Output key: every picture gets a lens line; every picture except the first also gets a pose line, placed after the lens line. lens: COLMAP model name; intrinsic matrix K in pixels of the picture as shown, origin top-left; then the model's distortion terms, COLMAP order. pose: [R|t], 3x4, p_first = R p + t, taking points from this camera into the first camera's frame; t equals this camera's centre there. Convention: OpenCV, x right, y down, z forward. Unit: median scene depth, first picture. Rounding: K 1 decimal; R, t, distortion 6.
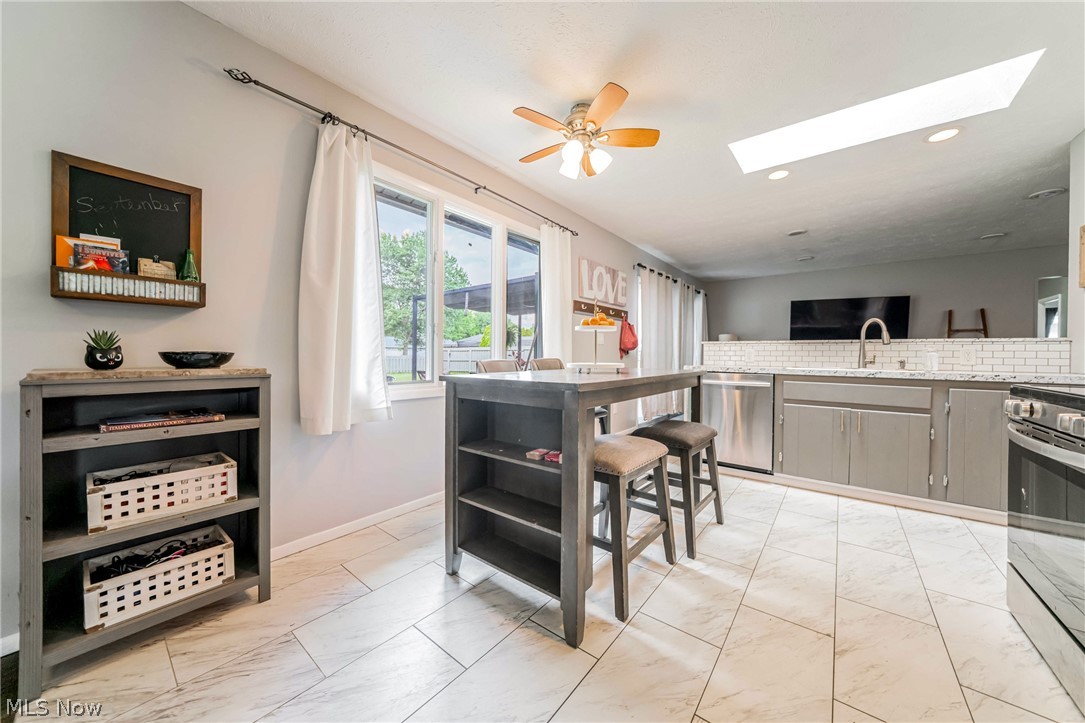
lens RADIAL K [[376.5, 0, 533.5], [0, 376.5, 358.5], [0, 0, 1]] dist [-0.015321, 0.001832]
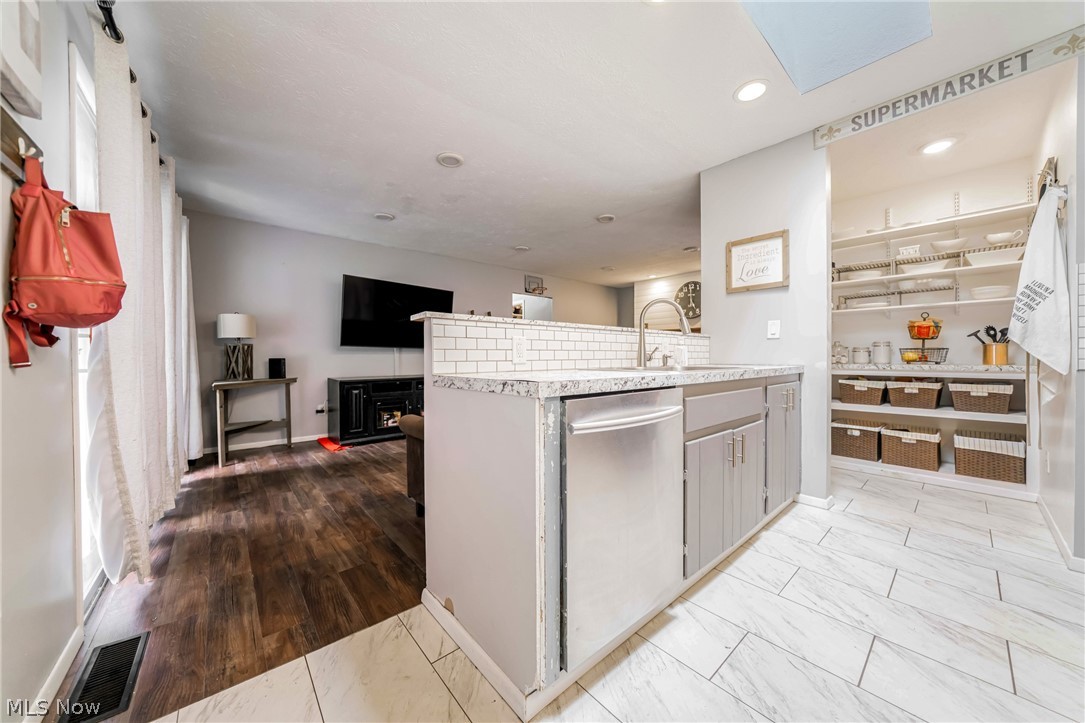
lens RADIAL K [[376.5, 0, 541.1], [0, 376.5, 357.0], [0, 0, 1]] dist [-0.015321, 0.001832]
pose [[0.161962, -0.008699, 0.986759, 0.146459], [0.015240, 0.999864, 0.006313, -0.001795], [-0.986679, 0.014015, 0.162072, 1.191216]]
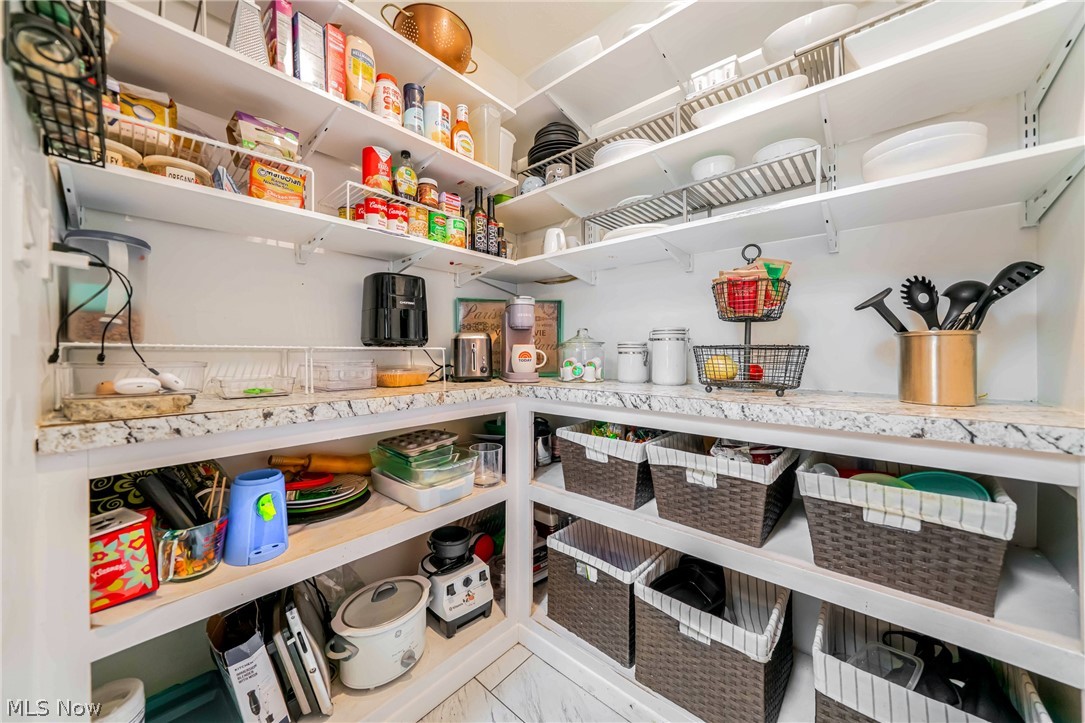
lens RADIAL K [[376.5, 0, 542.9], [0, 376.5, 350.1], [0, 0, 1]] dist [-0.015321, 0.001832]
pose [[0.024712, -0.002611, 0.999691, 1.038918], [0.009221, 0.999955, 0.002384, -0.001913], [-0.999652, 0.009159, 0.024735, 0.438585]]
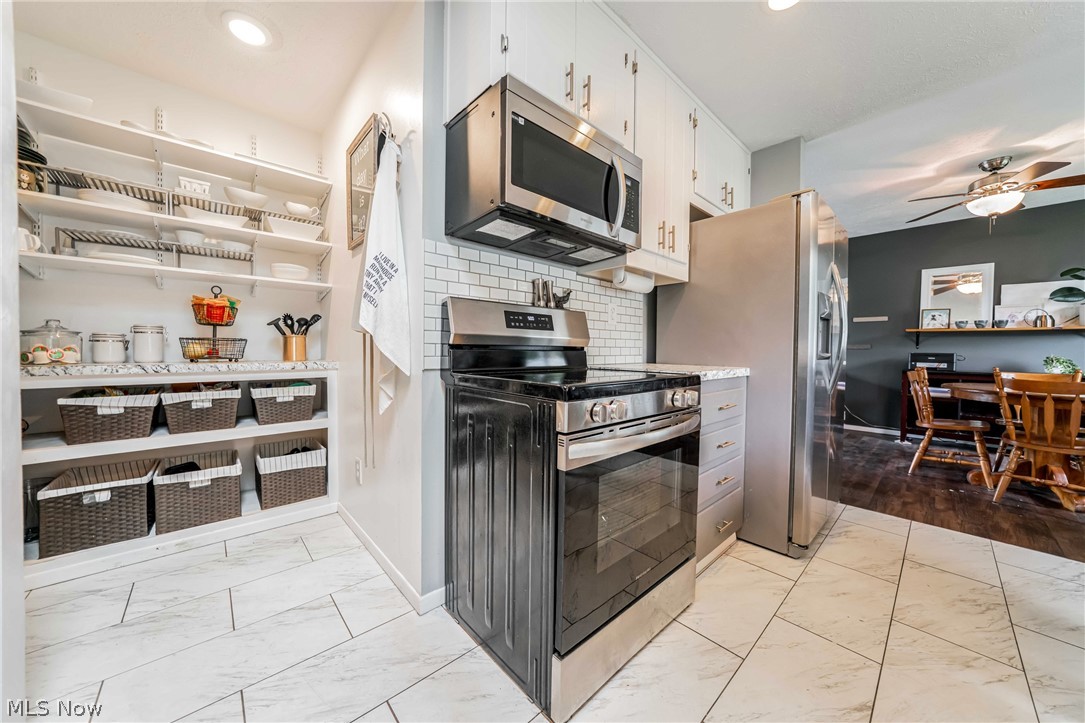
lens RADIAL K [[376.5, 0, 535.9], [0, 376.5, 358.8], [0, 0, 1]] dist [-0.015321, 0.001832]
pose [[-0.988069, -0.019643, 0.152753, 0.672725], [-0.014087, 0.999202, 0.037367, 0.000344], [-0.153365, 0.034769, -0.987558, 0.887420]]
